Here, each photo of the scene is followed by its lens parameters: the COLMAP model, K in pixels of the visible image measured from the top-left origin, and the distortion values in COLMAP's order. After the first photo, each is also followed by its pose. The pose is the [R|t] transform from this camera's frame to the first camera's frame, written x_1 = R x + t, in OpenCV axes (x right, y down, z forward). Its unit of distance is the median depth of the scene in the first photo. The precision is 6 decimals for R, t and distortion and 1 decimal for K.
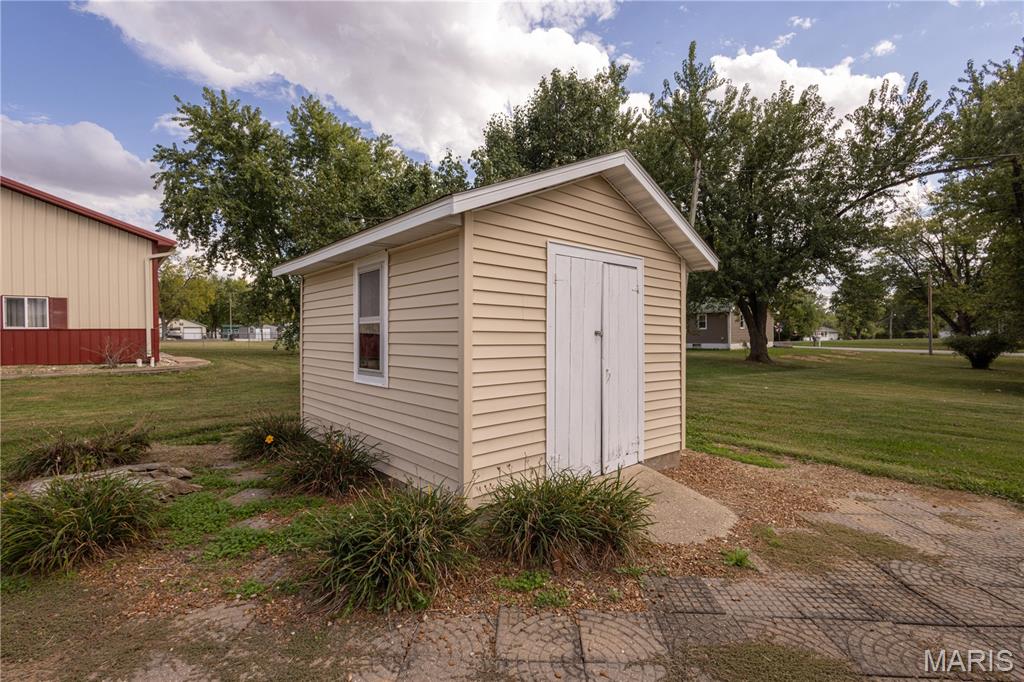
lens RADIAL K [[466.7, 0, 507.6], [0, 466.7, 336.0], [0, 0, 1]] dist [0.000233, -0.000554]
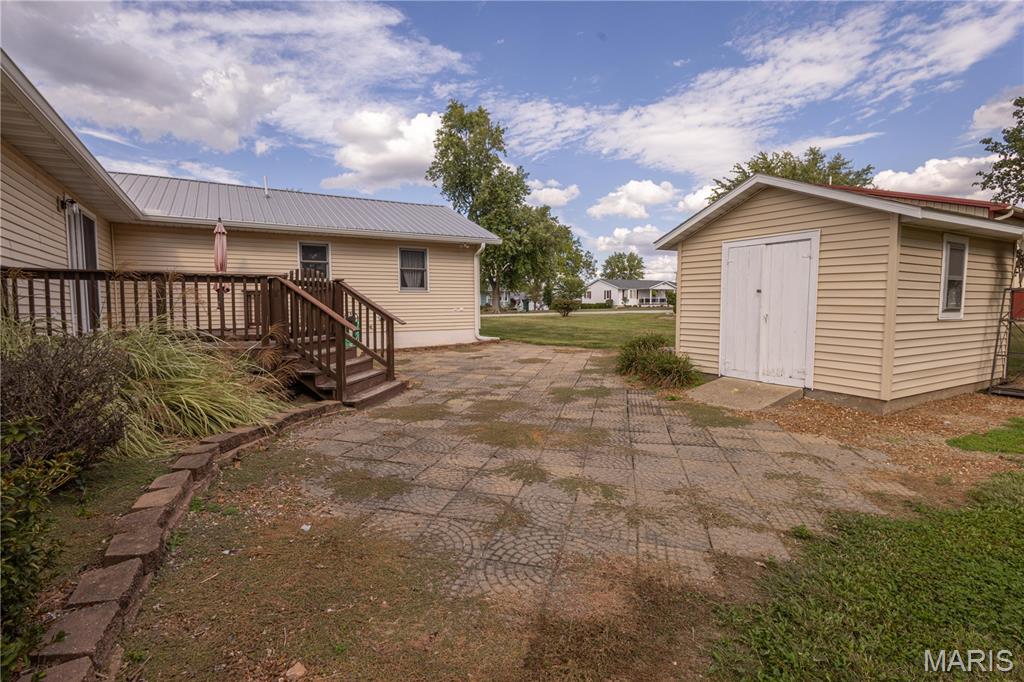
lens RADIAL K [[466.7, 0, 507.6], [0, 466.7, 336.0], [0, 0, 1]] dist [0.000233, -0.000554]
pose [[-0.180496, 0.070265, -0.981063, 1.762602], [0.005908, 0.997504, 0.070356, 0.027446], [0.983558, 0.006903, -0.180461, 0.421404]]
